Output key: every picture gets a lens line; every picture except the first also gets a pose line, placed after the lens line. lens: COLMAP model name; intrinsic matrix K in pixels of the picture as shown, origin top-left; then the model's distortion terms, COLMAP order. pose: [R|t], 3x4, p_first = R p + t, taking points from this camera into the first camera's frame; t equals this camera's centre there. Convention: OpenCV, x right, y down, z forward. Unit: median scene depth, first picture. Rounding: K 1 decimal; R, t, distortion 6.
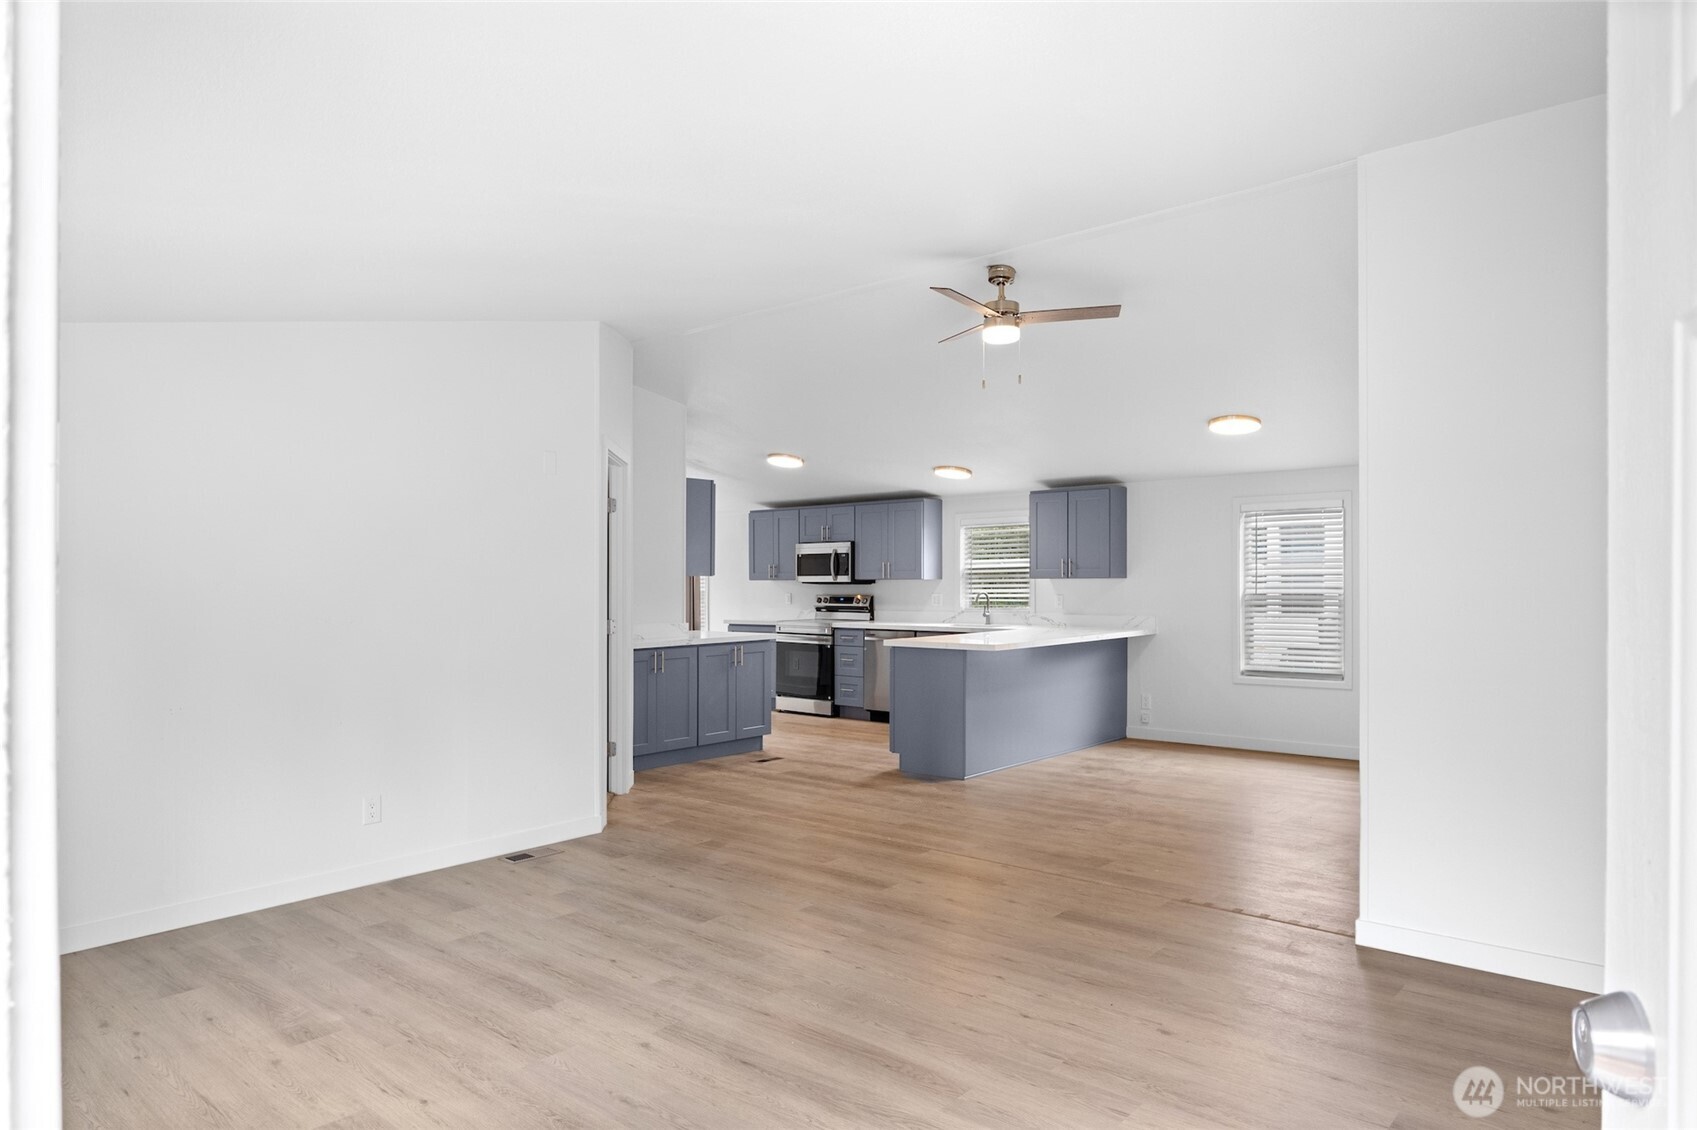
lens RADIAL K [[1056.4, 0, 849.3], [0, 1056.4, 570.8], [0, 0, 1]] dist [-0.005067, -0.007943]
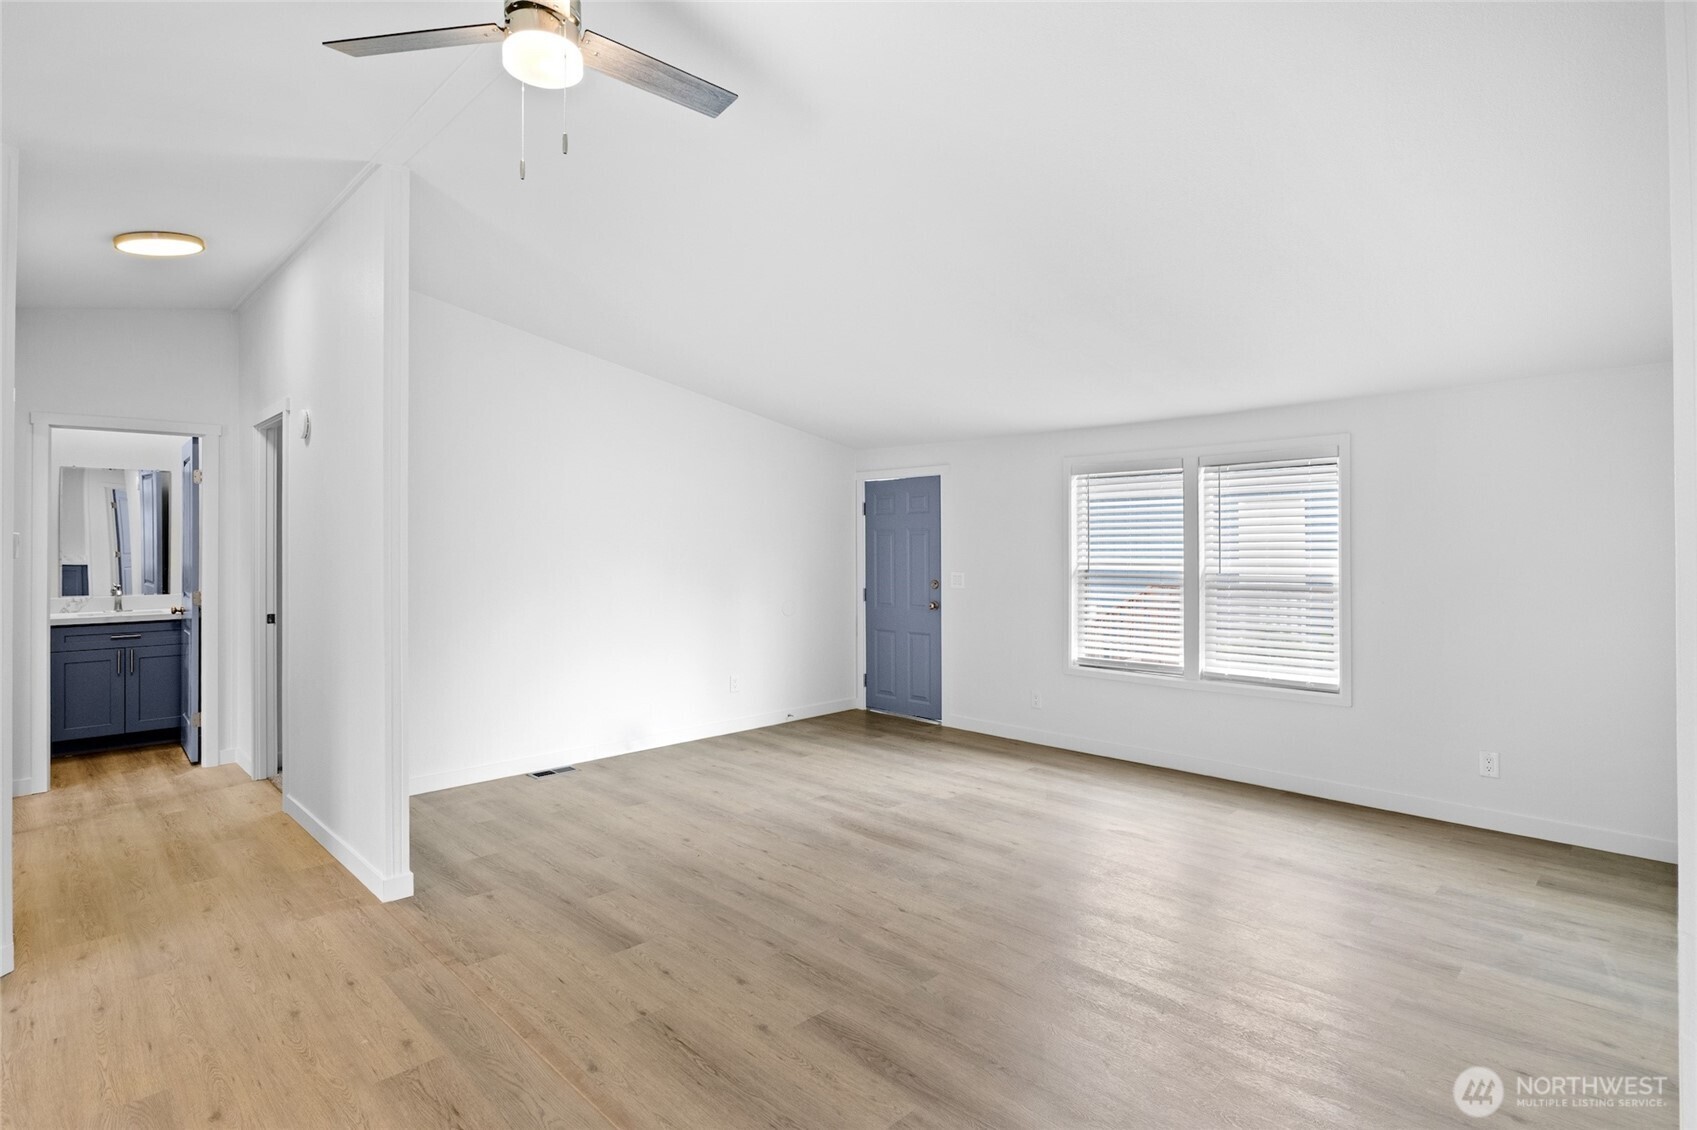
lens RADIAL K [[871.7, 0, 847.3], [0, 871.7, 555.5], [0, 0, 1]] dist [-0.006265, -0.000902]
pose [[-0.997184, 0.010044, 0.074318, -0.036115], [0.010588, 0.999920, 0.006925, 0.003624], [-0.074243, 0.007693, -0.997211, 1.965472]]
